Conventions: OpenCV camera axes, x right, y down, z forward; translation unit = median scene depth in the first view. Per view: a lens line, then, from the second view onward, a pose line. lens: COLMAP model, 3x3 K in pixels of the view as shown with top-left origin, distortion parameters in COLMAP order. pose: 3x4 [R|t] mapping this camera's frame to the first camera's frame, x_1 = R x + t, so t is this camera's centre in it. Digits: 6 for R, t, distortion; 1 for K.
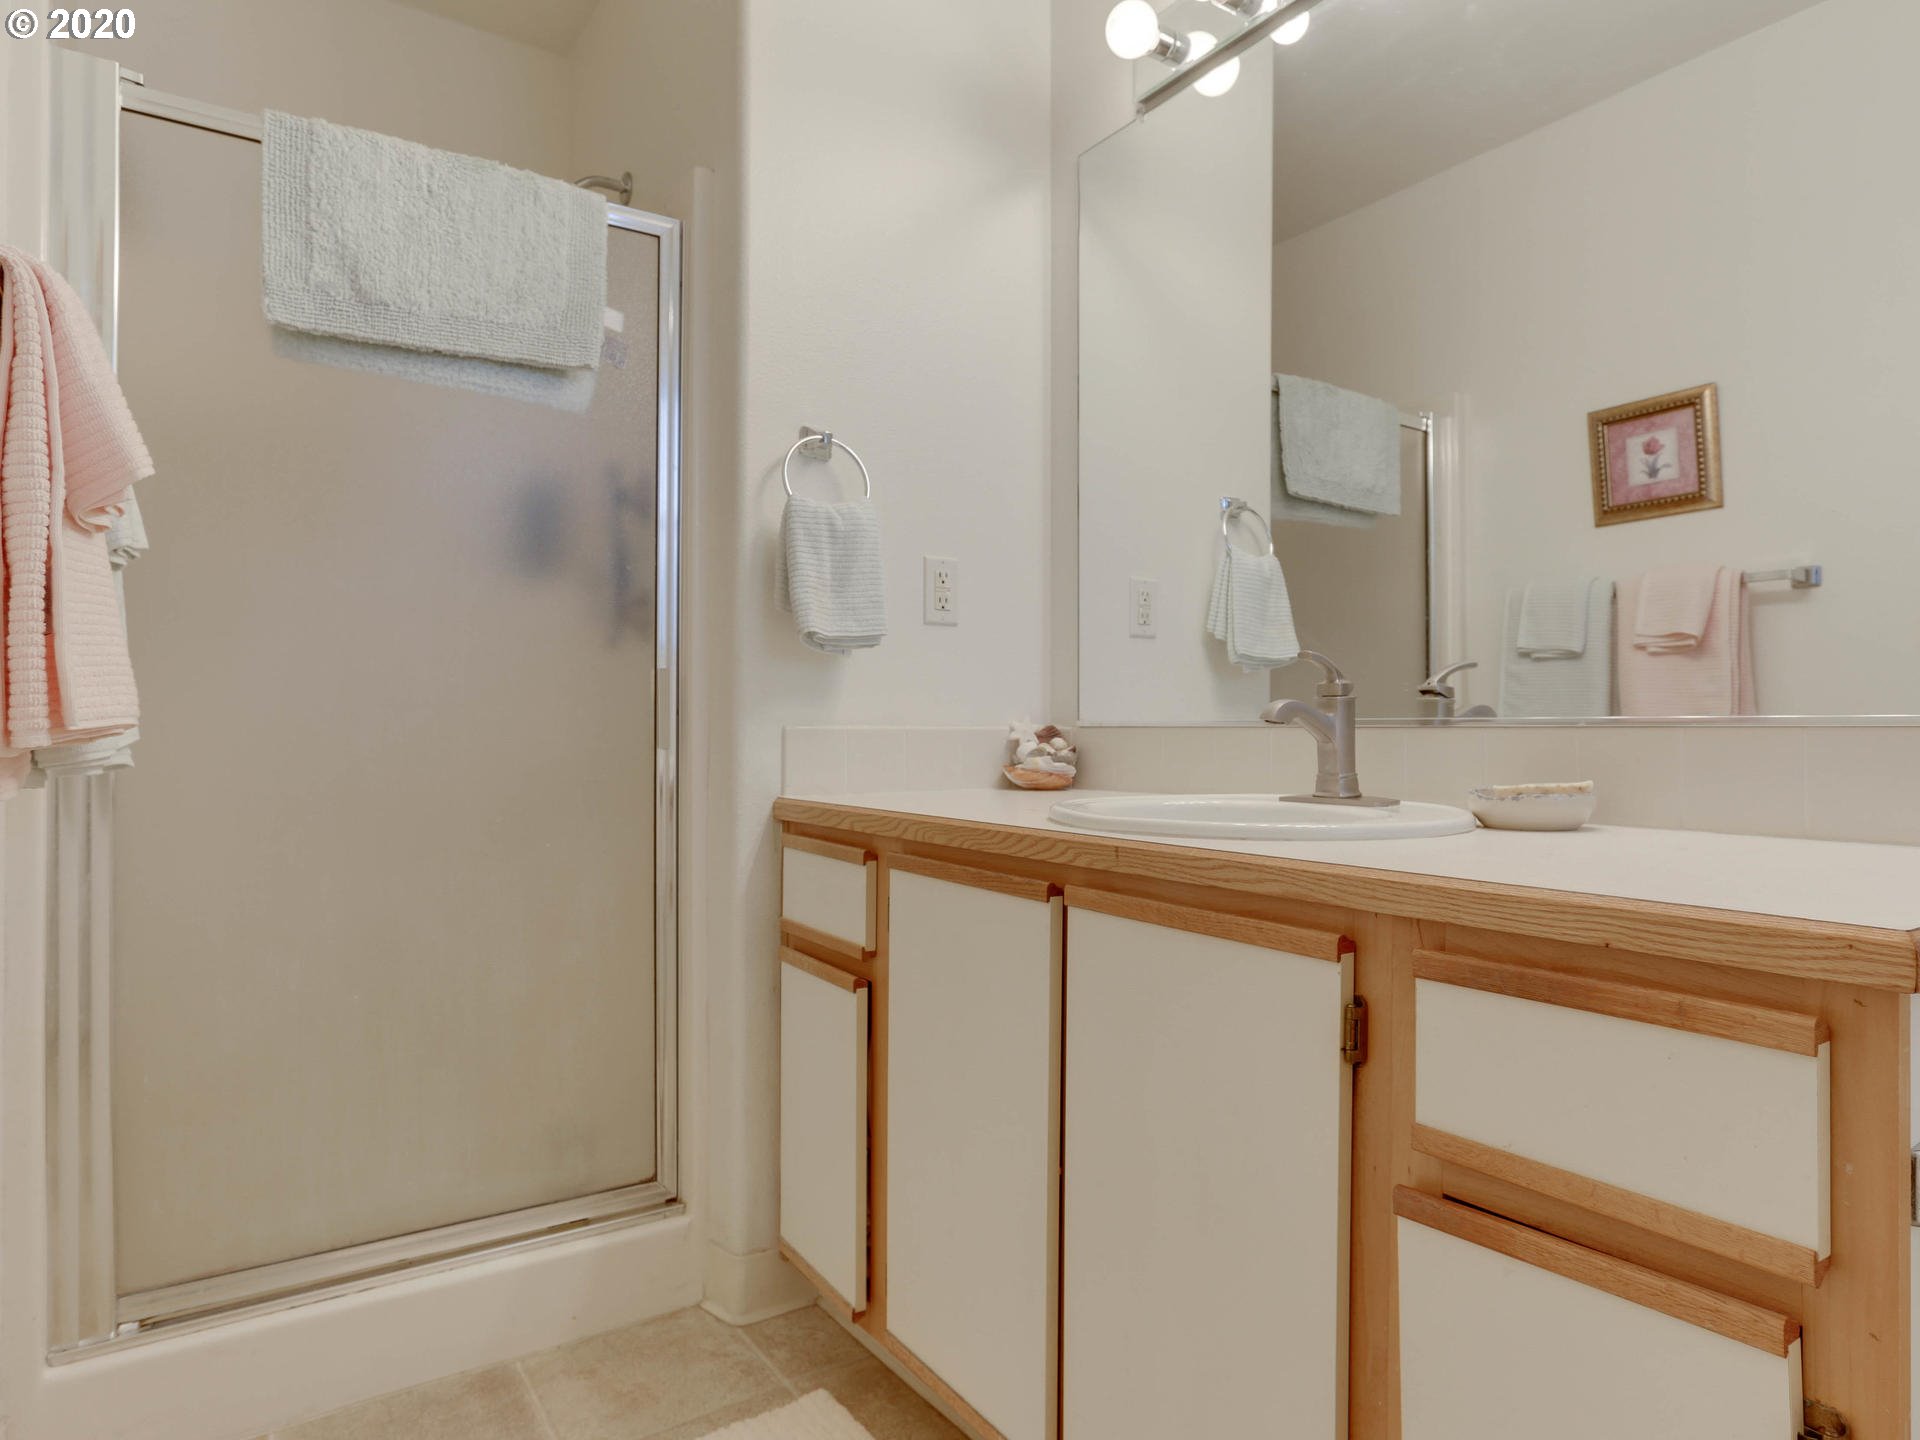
lens RADIAL K [[1120.6, 0, 952.8], [0, 1120.6, 725.3], [0, 0, 1]] dist [-0.059198, 0.037819]
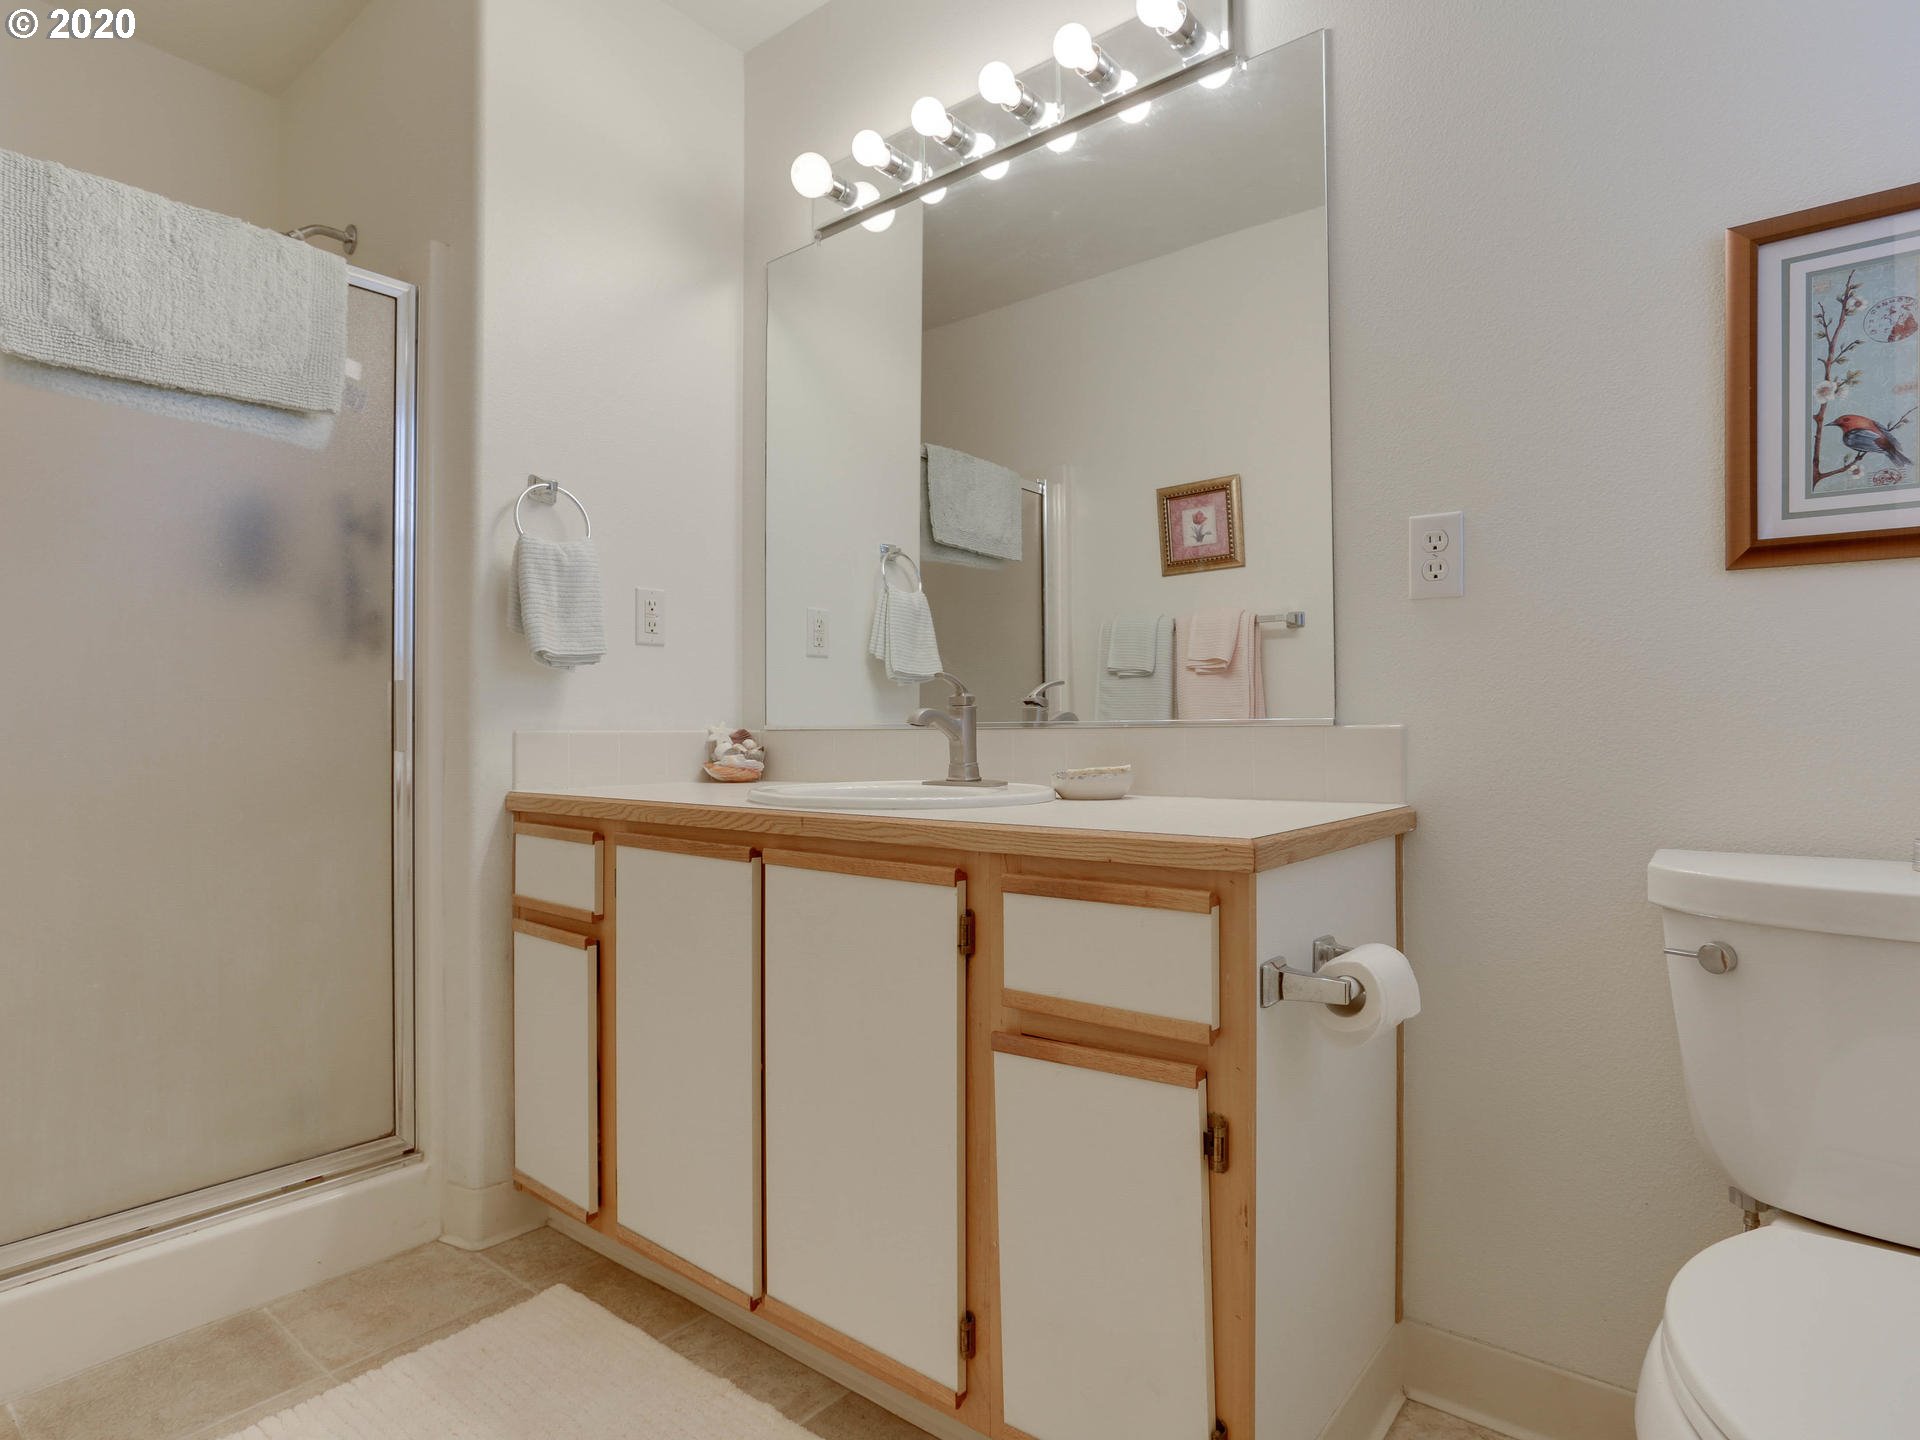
lens RADIAL K [[1054.2, 0, 952.5], [0, 1054.2, 719.1], [0, 0, 1]] dist [-0.036276, 0.023069]
pose [[0.955590, -0.002156, 0.294690, -0.039594], [0.005475, 0.999931, -0.010439, 0.002898], [-0.294647, 0.011589, 0.955536, -0.195955]]
